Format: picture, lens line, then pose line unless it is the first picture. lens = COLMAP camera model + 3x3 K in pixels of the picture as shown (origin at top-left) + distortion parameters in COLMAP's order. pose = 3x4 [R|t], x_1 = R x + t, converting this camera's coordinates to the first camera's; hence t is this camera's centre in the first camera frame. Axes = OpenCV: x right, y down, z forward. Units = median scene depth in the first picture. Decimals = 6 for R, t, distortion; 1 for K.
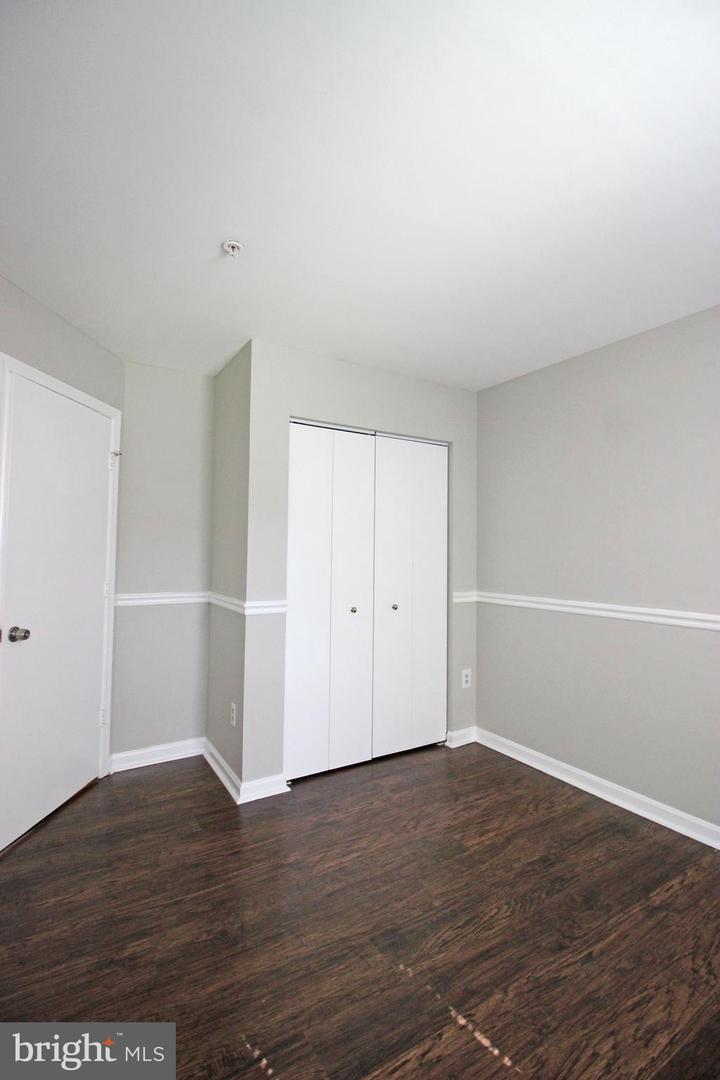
lens RADIAL K [[500.5, 0, 355.5], [0, 500.5, 532.7], [0, 0, 1]] dist [-0.000458, -0.012726]
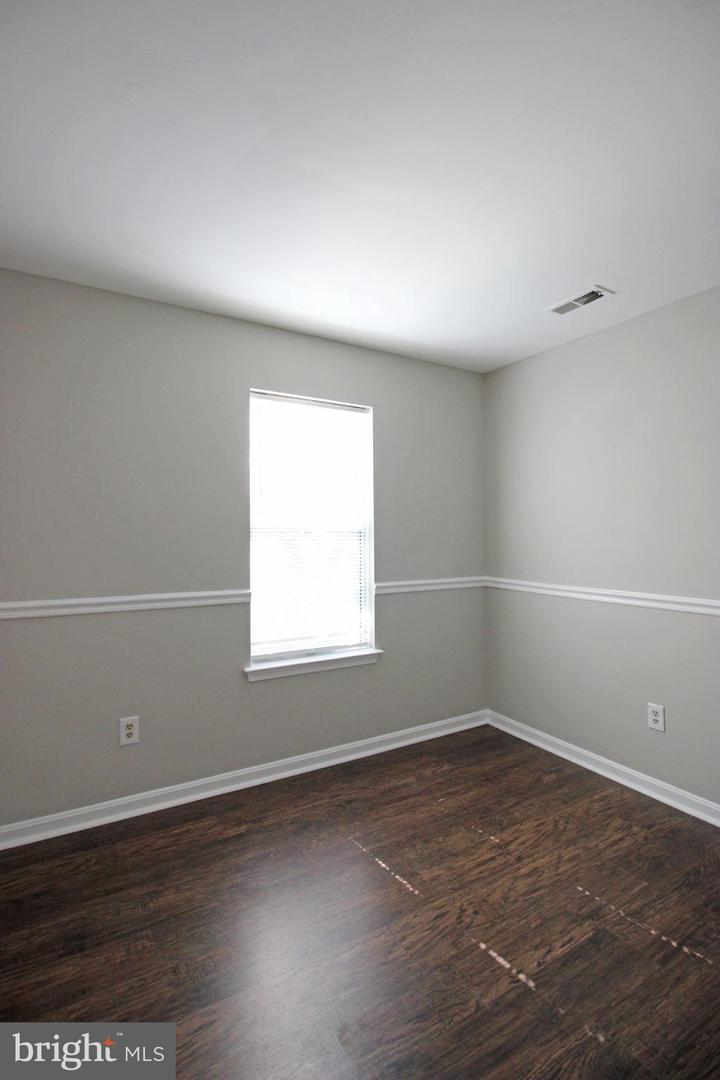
lens RADIAL K [[500.5, 0, 355.5], [0, 500.5, 532.7], [0, 0, 1]] dist [-0.000458, -0.012726]
pose [[-0.999804, -0.009532, 0.017343, 0.429529], [-0.010246, 0.999083, -0.041568, 0.058039], [-0.016930, -0.041737, -0.998985, 1.608195]]
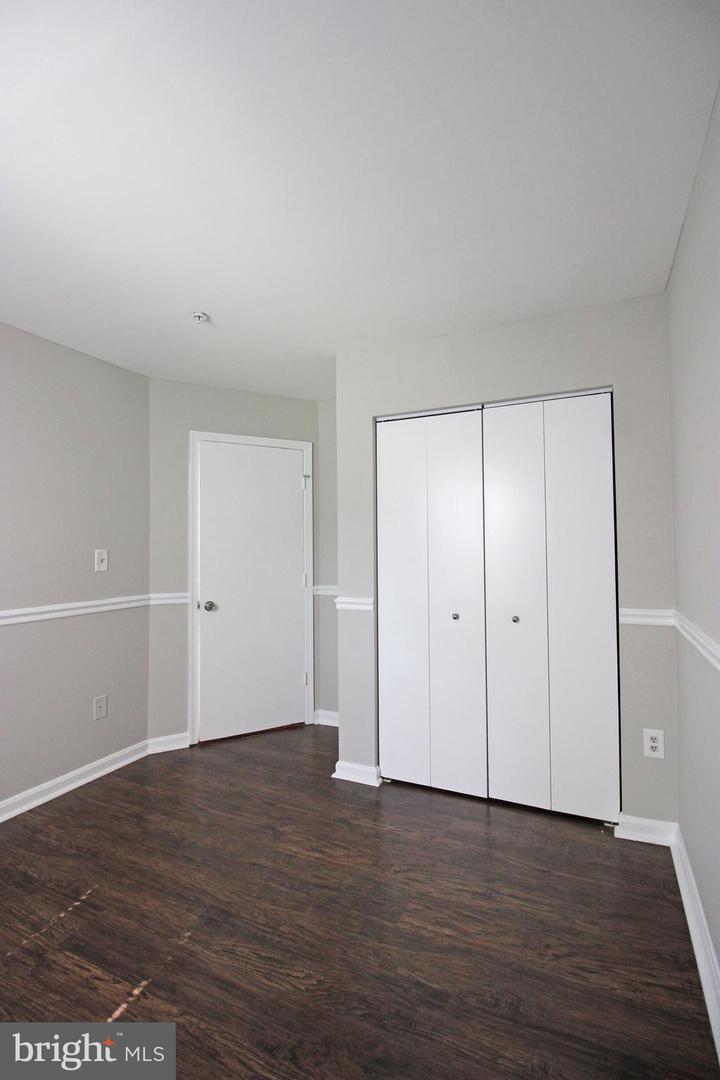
lens RADIAL K [[497.8, 0, 356.5], [0, 497.8, 535.7], [0, 0, 1]] dist [-0.000876, -0.012710]
pose [[0.543704, -0.034748, -0.838558, 1.066827], [0.046819, 0.998842, -0.011033, 0.024542], [0.837970, -0.033262, 0.544701, 0.647675]]
